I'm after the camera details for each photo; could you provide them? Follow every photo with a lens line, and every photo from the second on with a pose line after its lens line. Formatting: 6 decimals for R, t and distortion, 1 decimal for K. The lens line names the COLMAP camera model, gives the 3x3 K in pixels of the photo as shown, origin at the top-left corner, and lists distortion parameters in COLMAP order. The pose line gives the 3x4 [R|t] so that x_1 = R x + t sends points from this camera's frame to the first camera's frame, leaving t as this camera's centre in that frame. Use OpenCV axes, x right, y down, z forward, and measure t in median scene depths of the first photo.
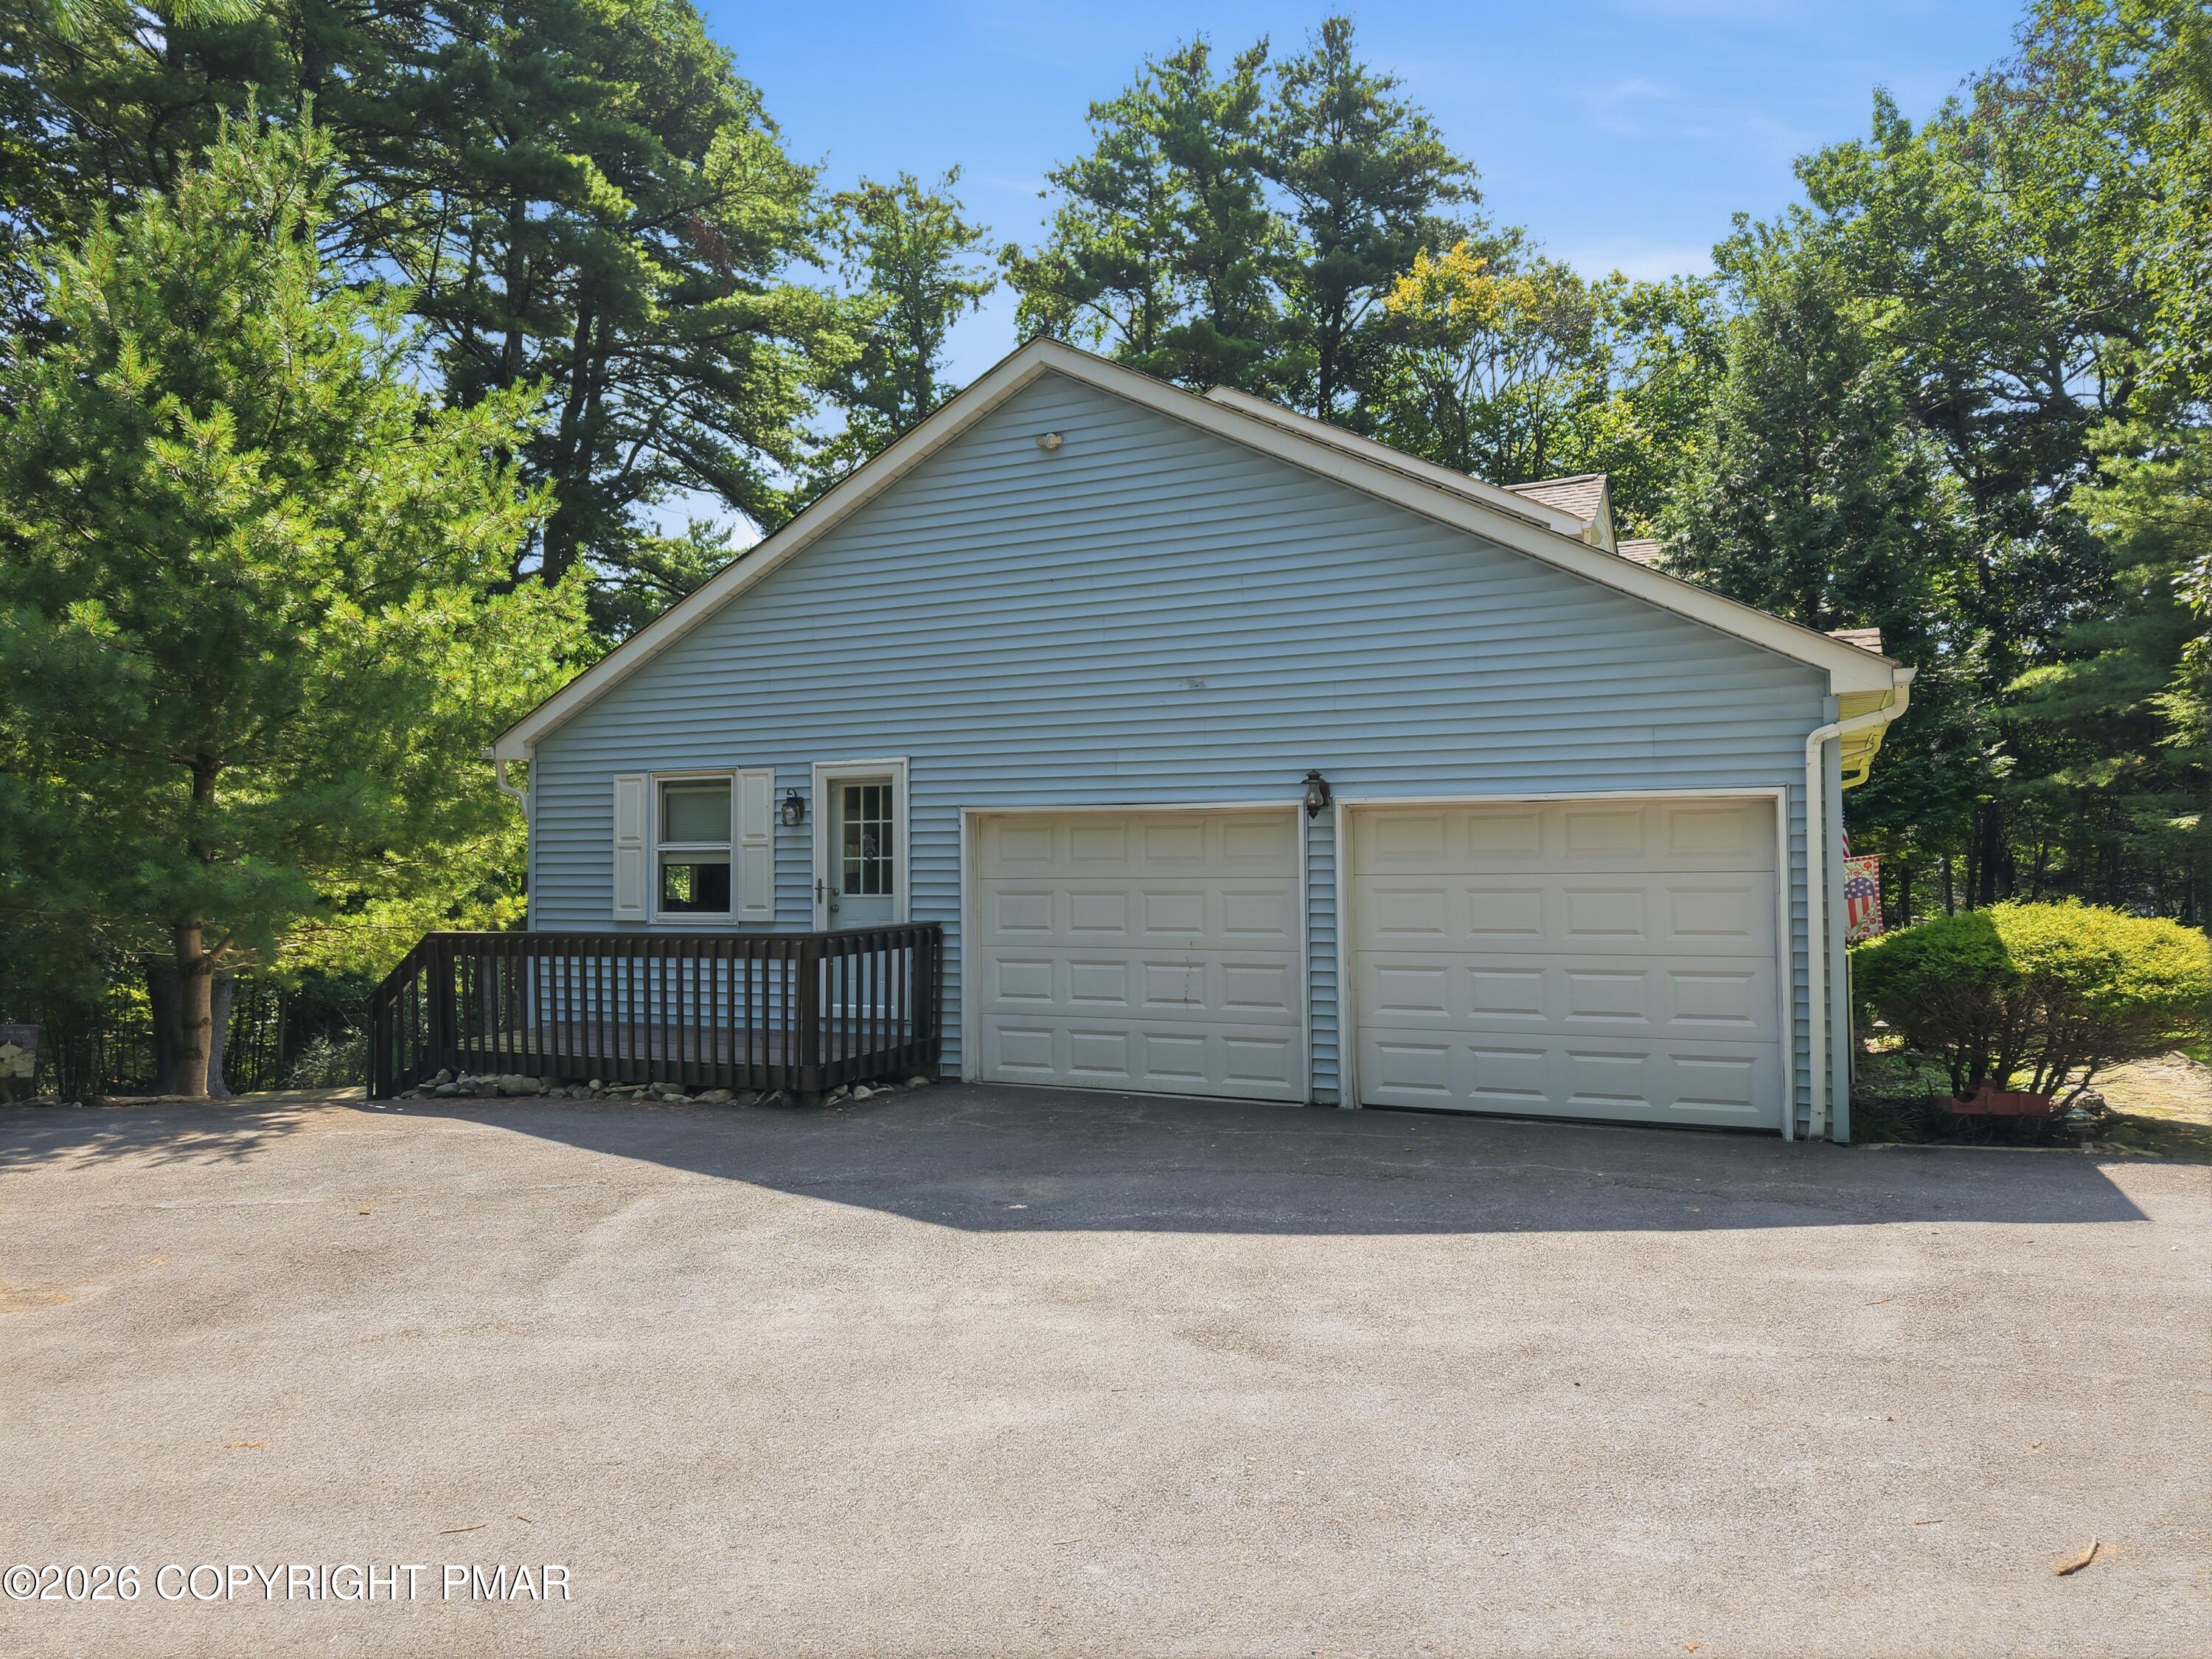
lens RADIAL K [[1470.2, 0, 1110.7], [0, 1470.2, 837.6], [0, 0, 1]] dist [0.035468, -0.037027]
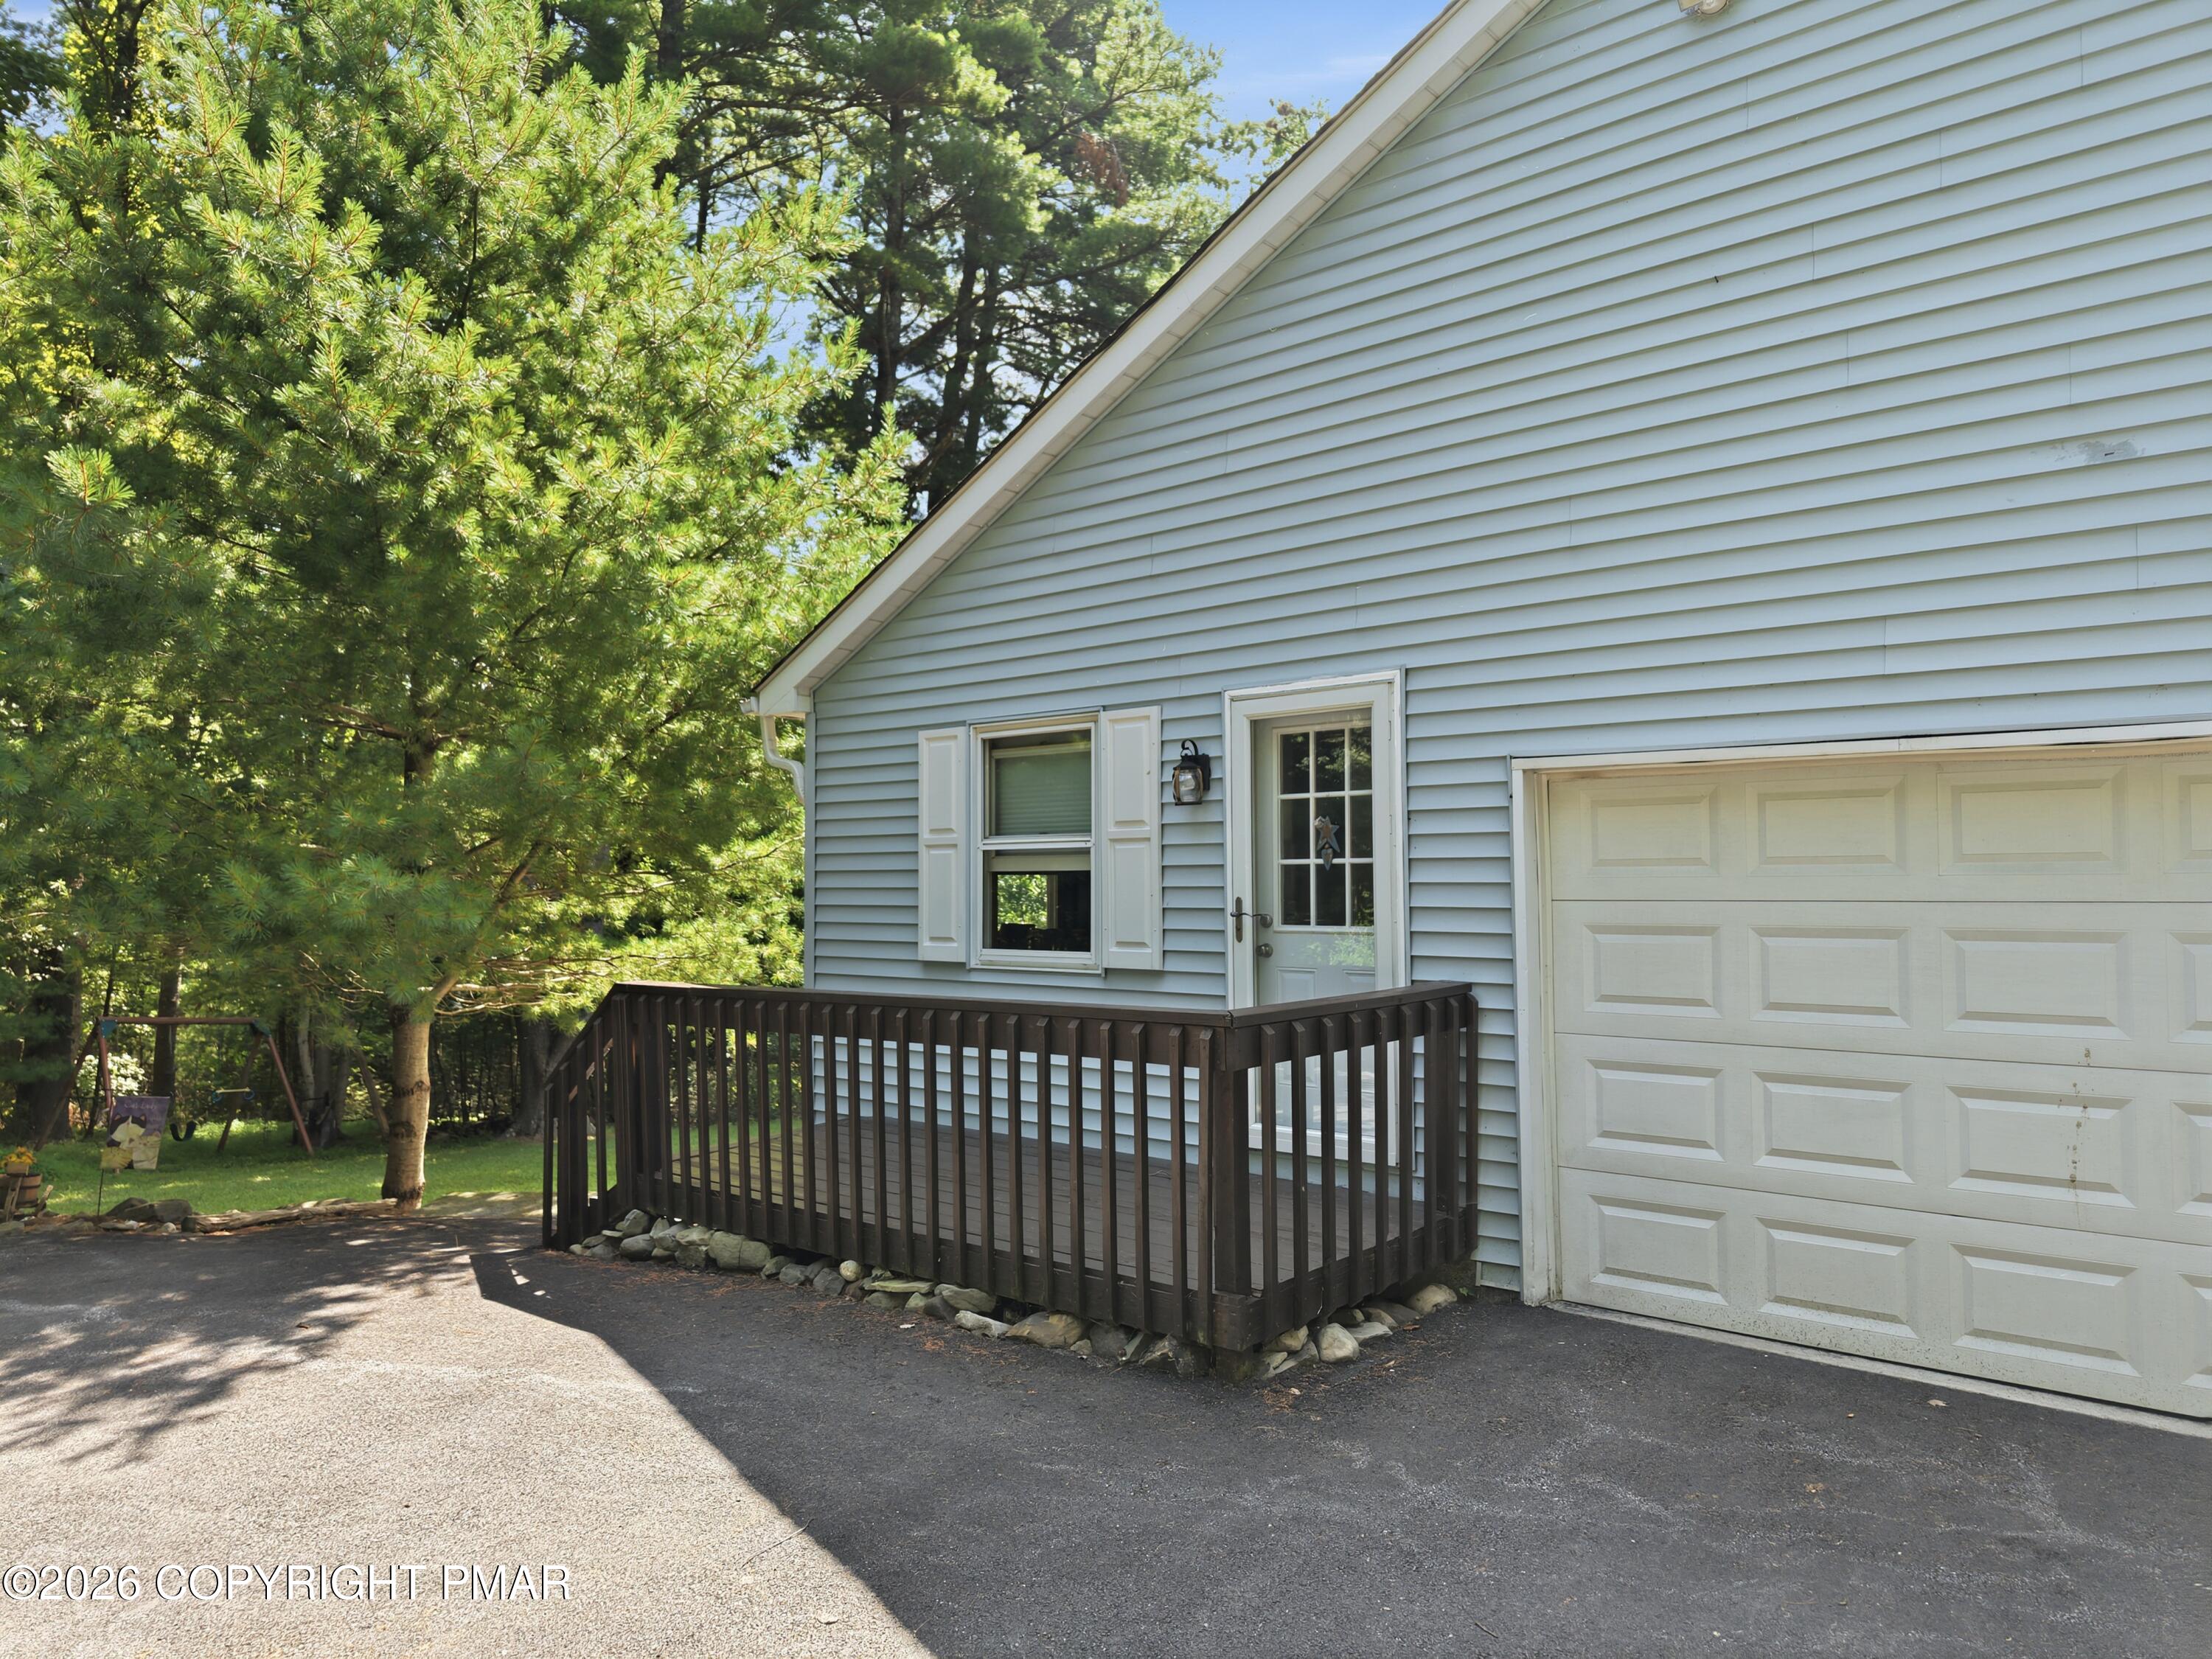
lens RADIAL K [[1470.2, 0, 1139.9], [0, 1470.2, 834.2], [0, 0, 1]] dist [0.035468, -0.037027]
pose [[0.968733, -0.008394, -0.247965, -0.094439], [0.006992, 0.999954, -0.006530, 0.007225], [0.248009, 0.004592, 0.968747, 0.443800]]
